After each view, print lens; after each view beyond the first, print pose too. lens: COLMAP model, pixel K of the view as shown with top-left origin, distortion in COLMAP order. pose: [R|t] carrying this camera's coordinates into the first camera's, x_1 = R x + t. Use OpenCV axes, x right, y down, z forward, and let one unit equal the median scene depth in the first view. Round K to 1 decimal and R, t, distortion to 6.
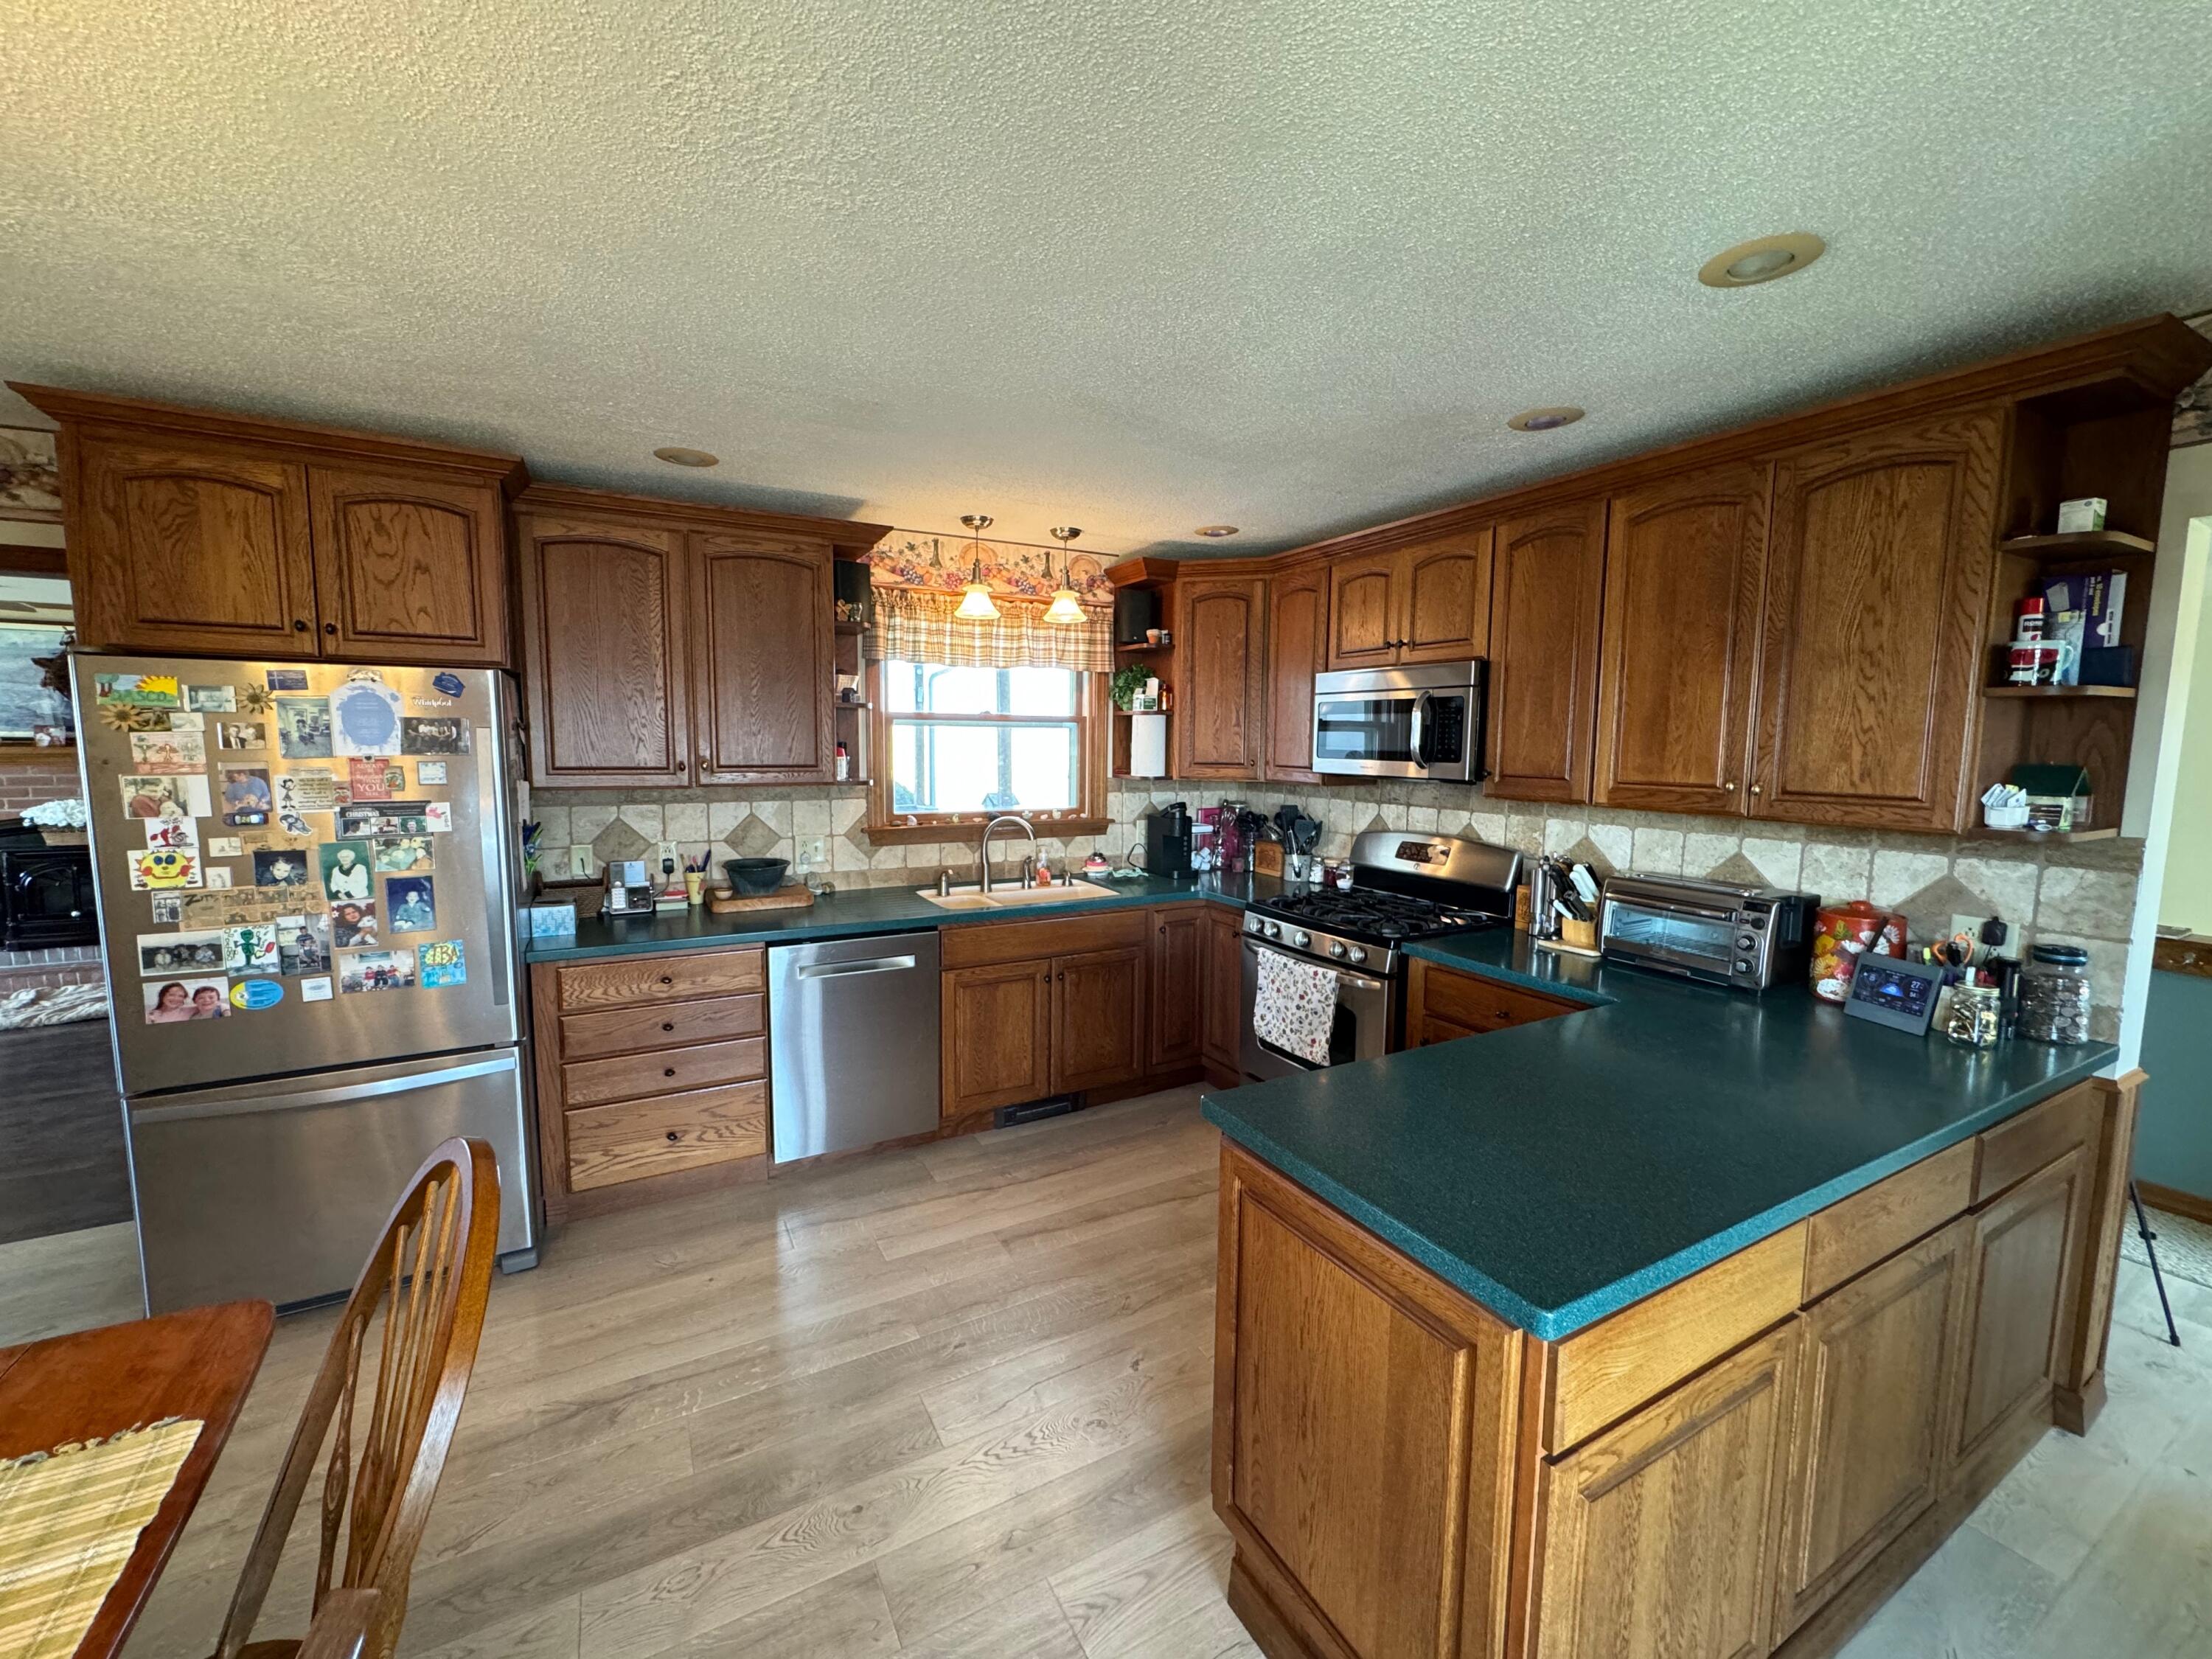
lens RADIAL K [[877.2, 0, 1106.6], [0, 877.2, 829.0], [0, 0, 1]] dist [-0.004143, 0.000178]
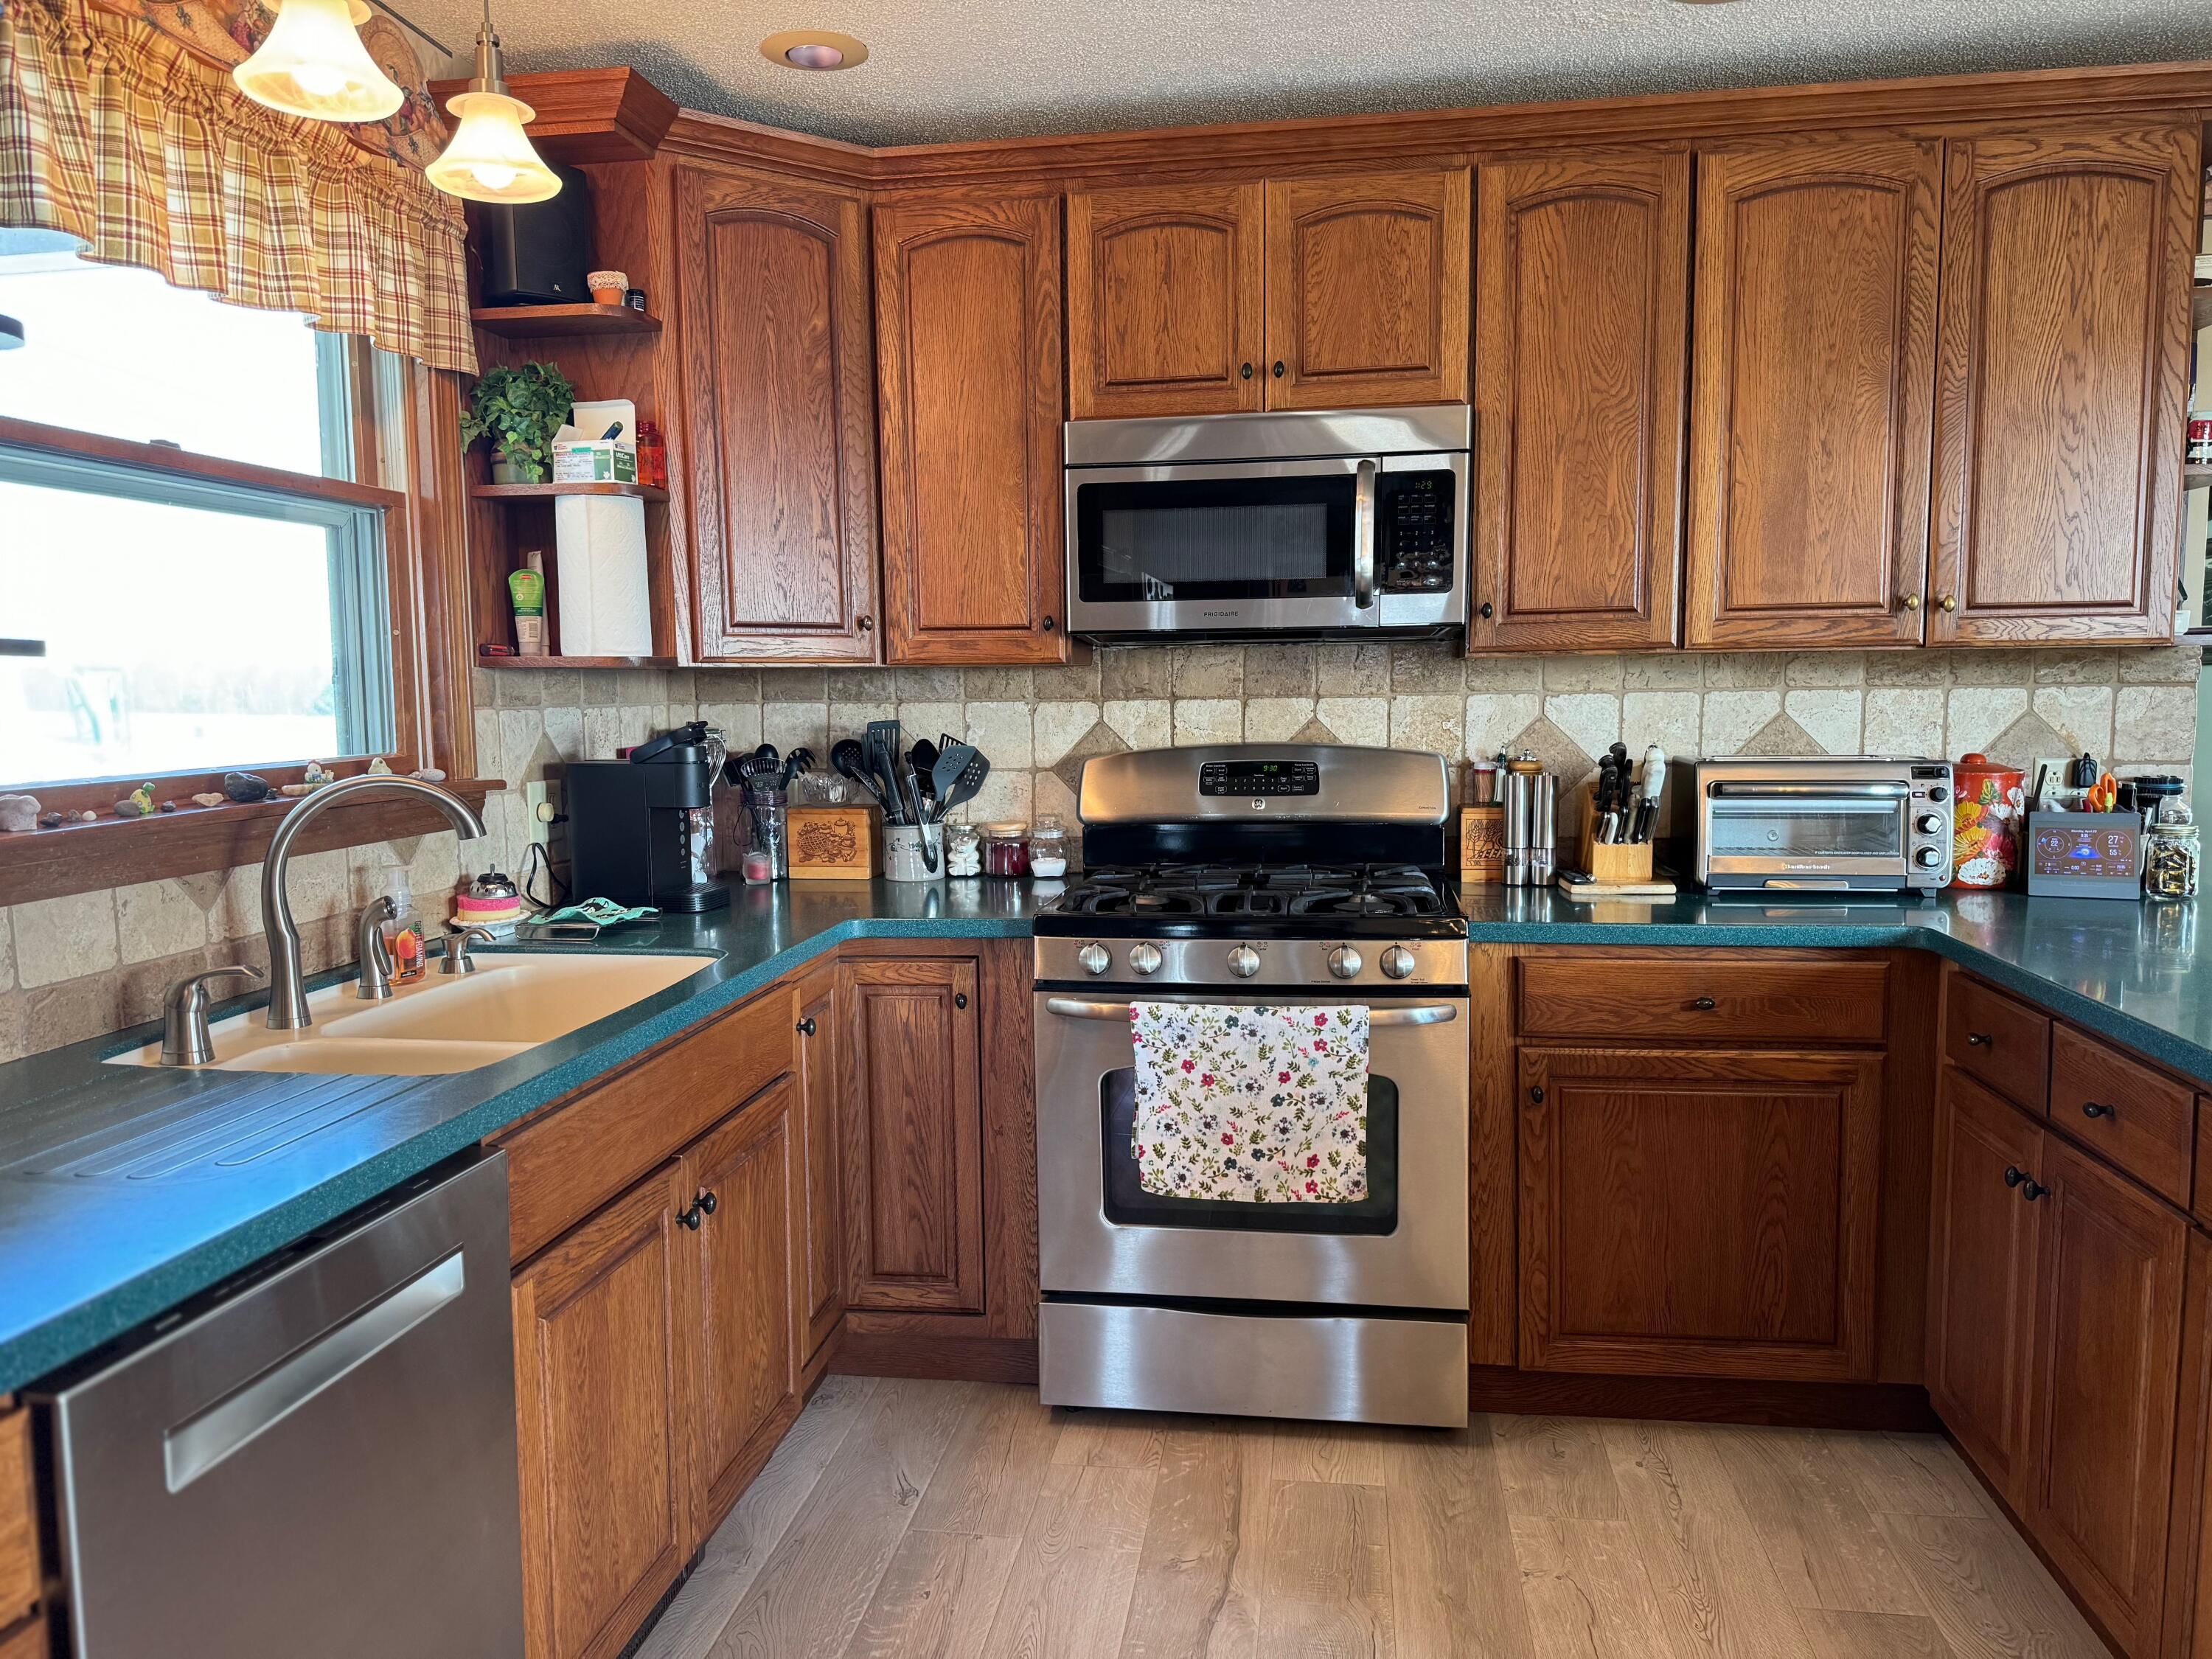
lens RADIAL K [[1569.5, 0, 1116.3], [0, 1569.5, 844.7], [0, 0, 1]] dist [0.036617, -0.036930]
pose [[0.604305, -0.100041, 0.790447, -0.511280], [0.100552, 0.993730, 0.048896, 0.013661], [-0.790383, 0.049933, 0.610575, 0.551389]]
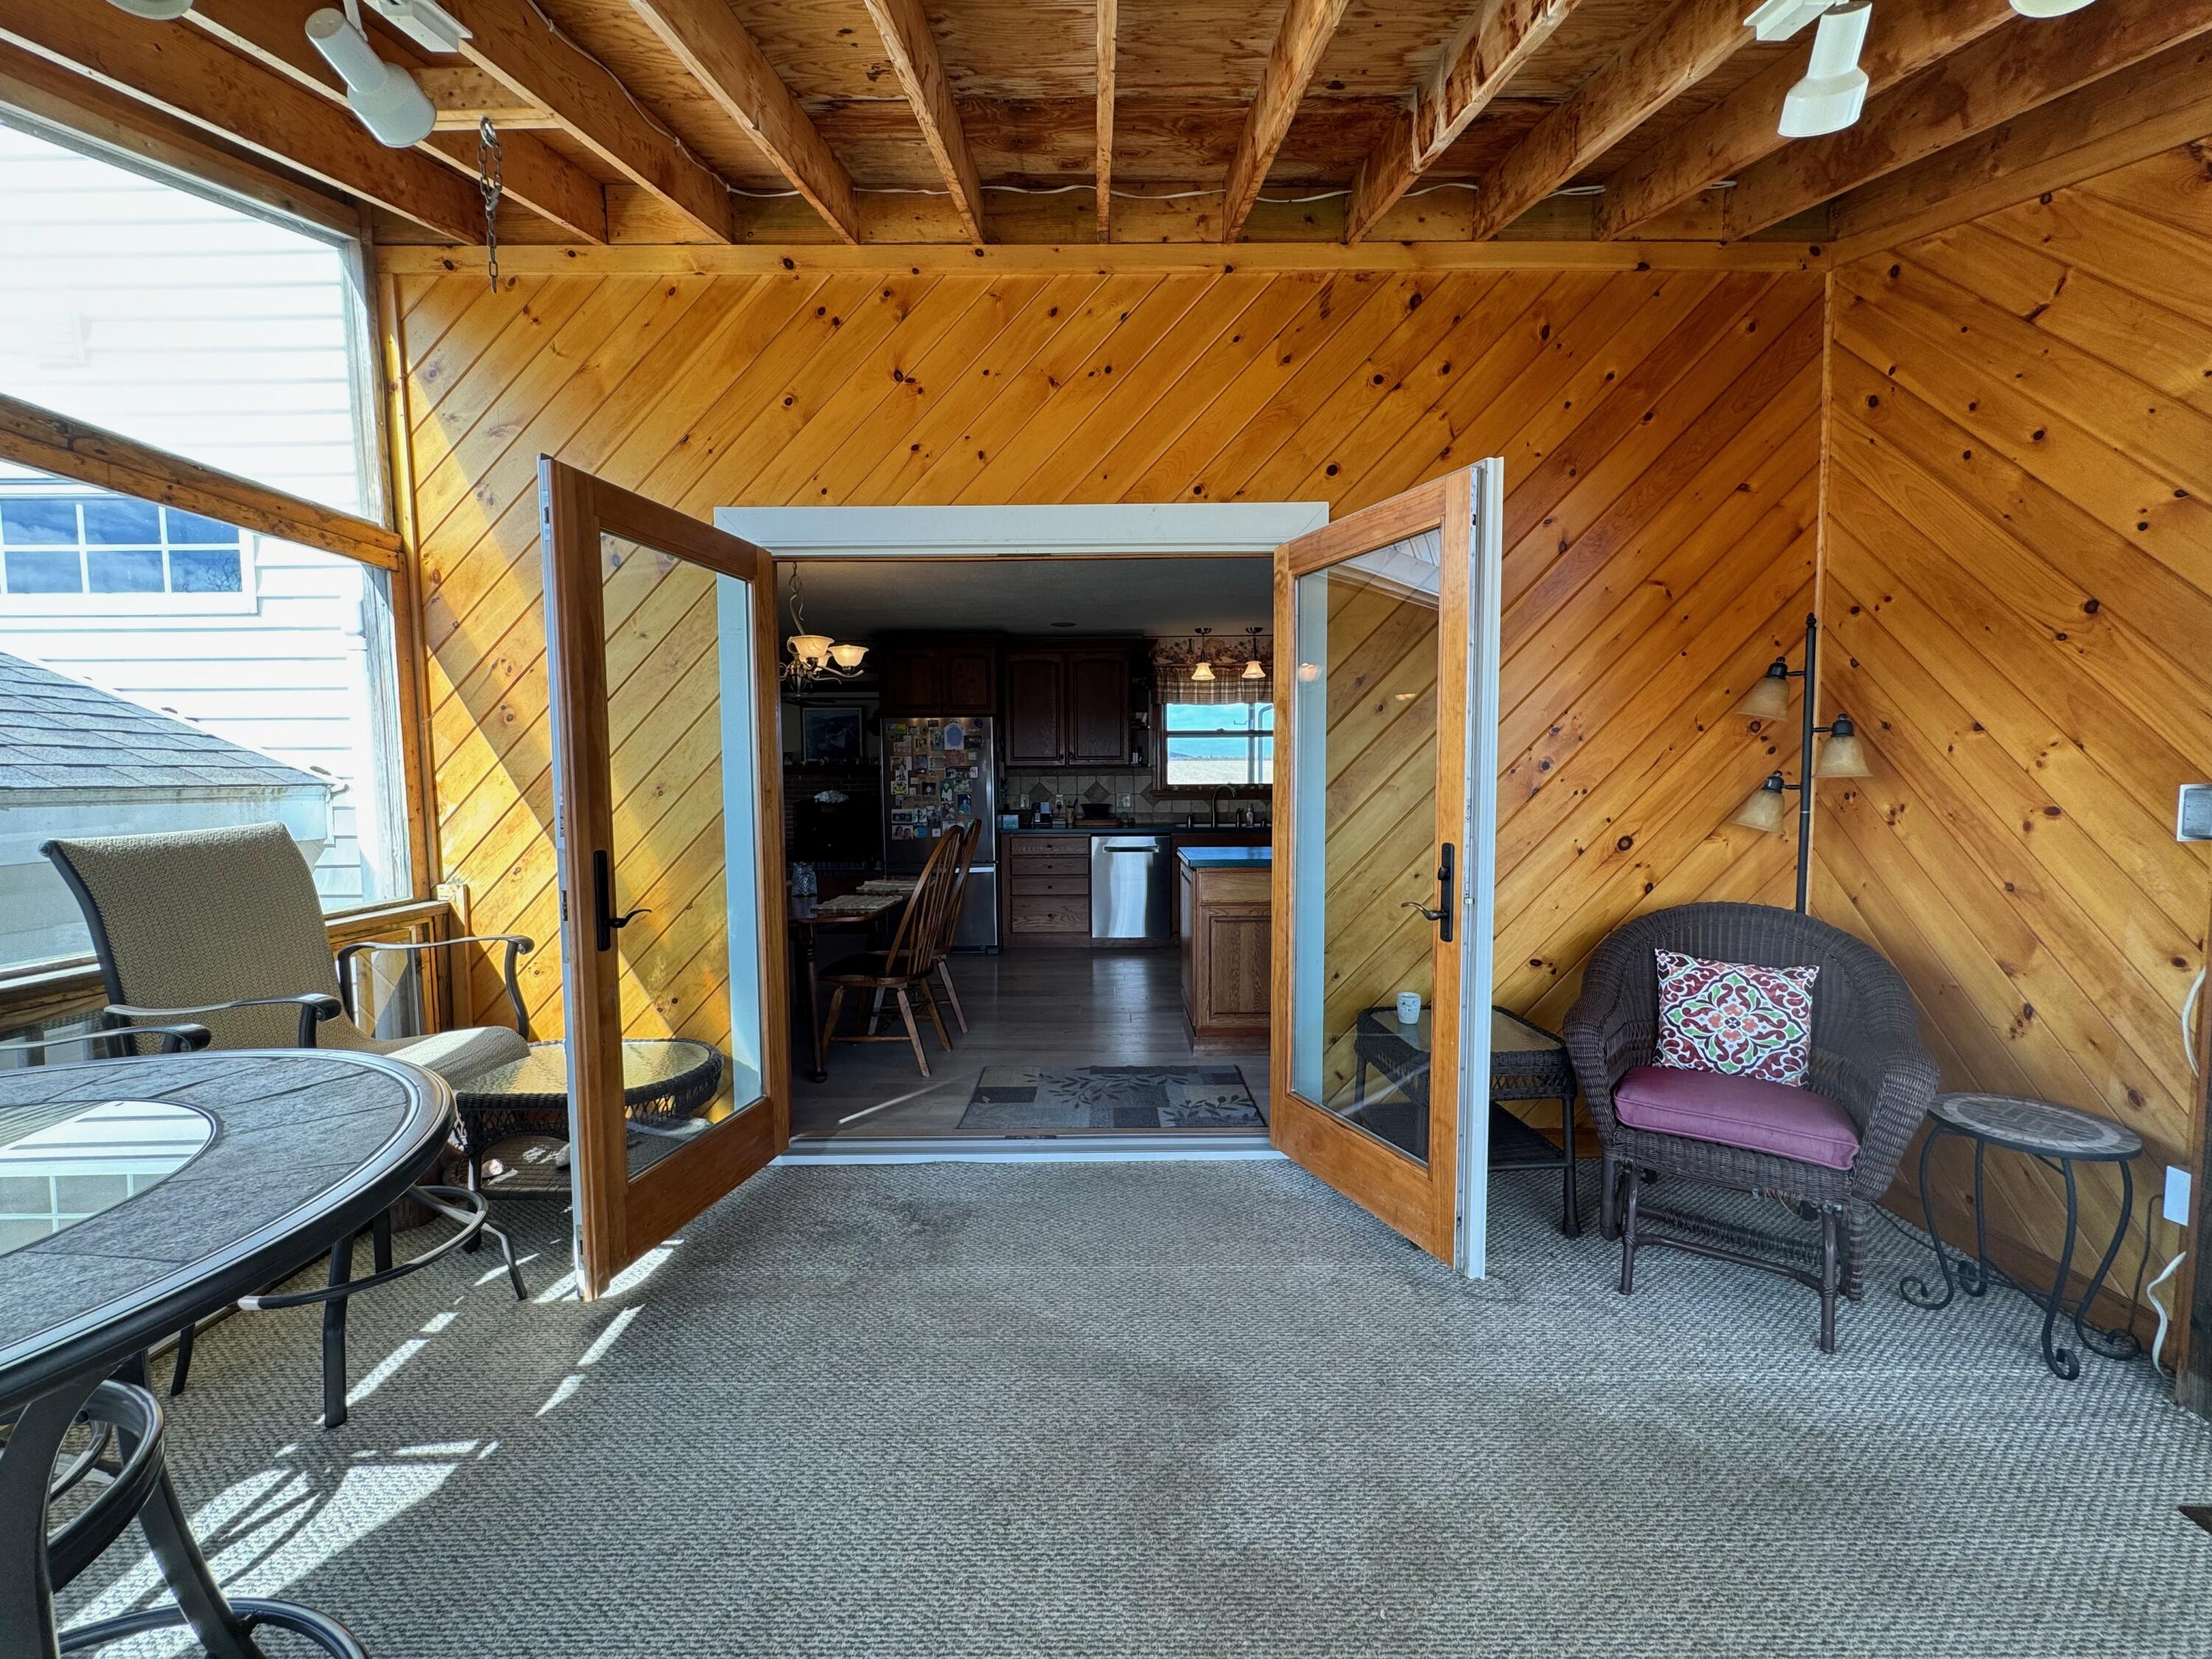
lens RADIAL K [[877.2, 0, 1105.3], [0, 877.2, 823.7], [0, 0, 1]] dist [-0.004143, 0.000178]
pose [[0.878053, 0.013216, -0.478381, 0.687748], [-0.033148, 0.998897, -0.033245, 0.170698], [0.477414, 0.045048, 0.877523, -0.906930]]
